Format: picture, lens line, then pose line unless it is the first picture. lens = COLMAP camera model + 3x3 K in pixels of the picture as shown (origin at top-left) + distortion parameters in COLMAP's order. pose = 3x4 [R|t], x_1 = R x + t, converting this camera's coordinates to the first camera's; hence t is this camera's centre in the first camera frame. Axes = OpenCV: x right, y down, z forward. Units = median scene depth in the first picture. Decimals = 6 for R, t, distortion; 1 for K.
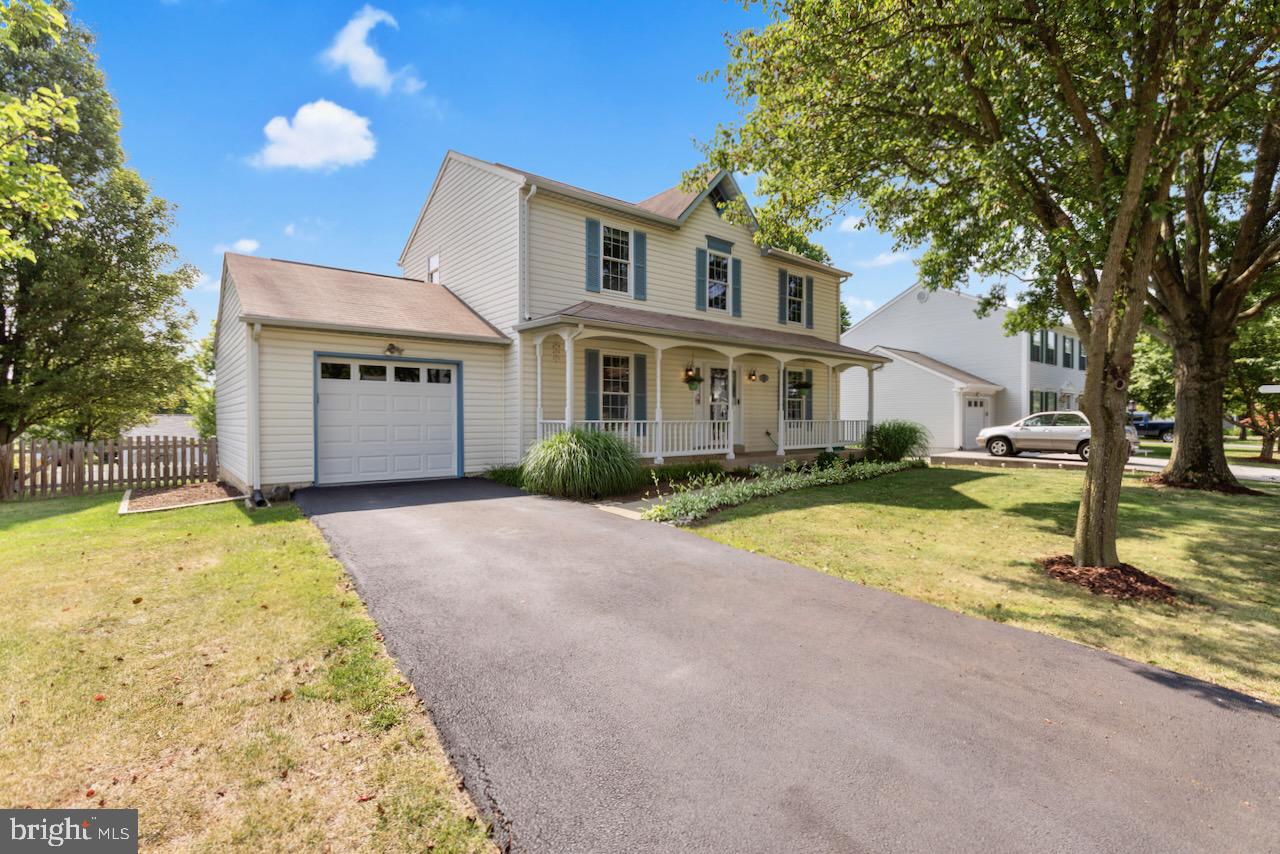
lens RADIAL K [[580.5, 0, 640.0], [0, 580.5, 427.0], [0, 0, 1]] dist [-0.000373, 0.000439]
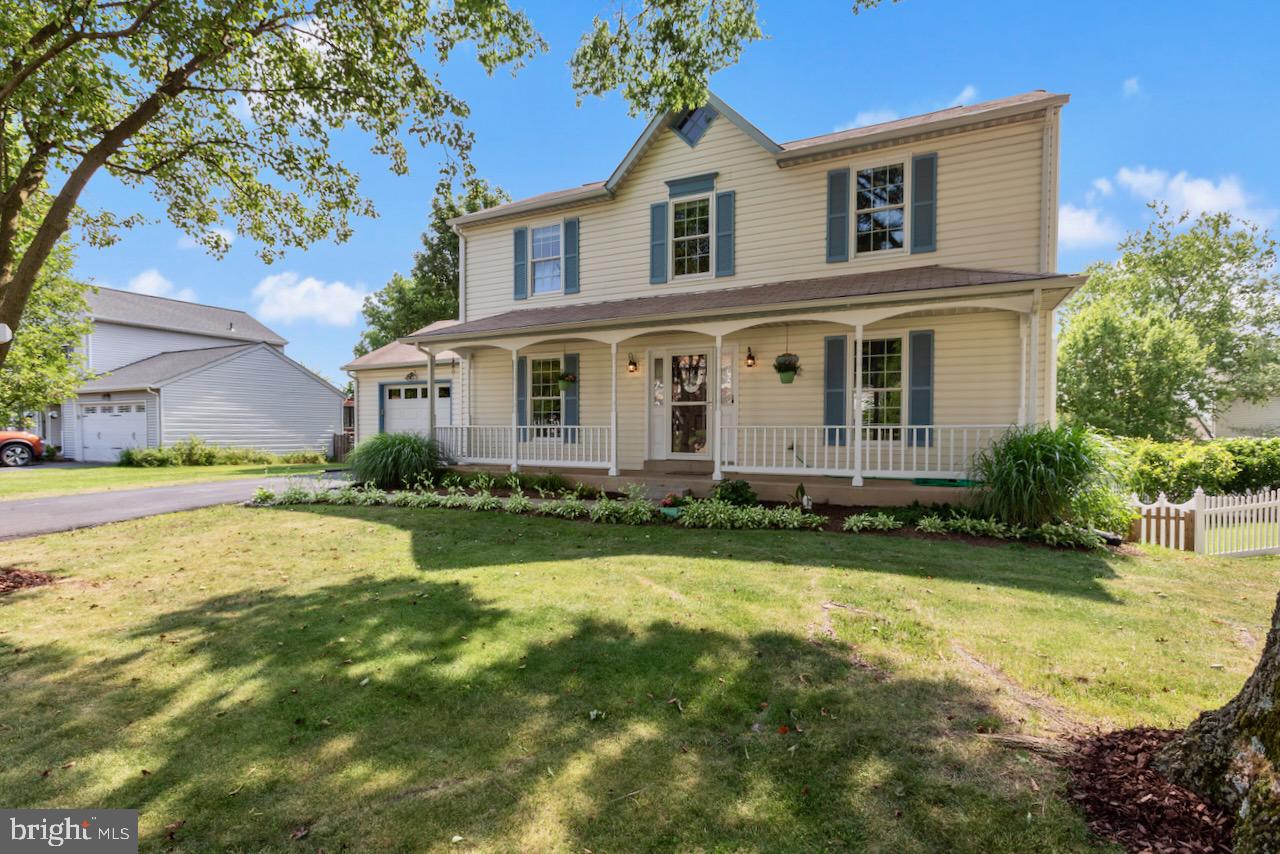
lens RADIAL K [[576.4, 0, 640.1], [0, 576.4, 447.3], [0, 0, 1]] dist [-0.000517, -0.000045]
pose [[0.422361, 0.034605, -0.905767, 0.787730], [-0.010555, 0.999391, 0.033261, -0.008169], [0.906366, -0.004488, 0.422469, 0.640998]]
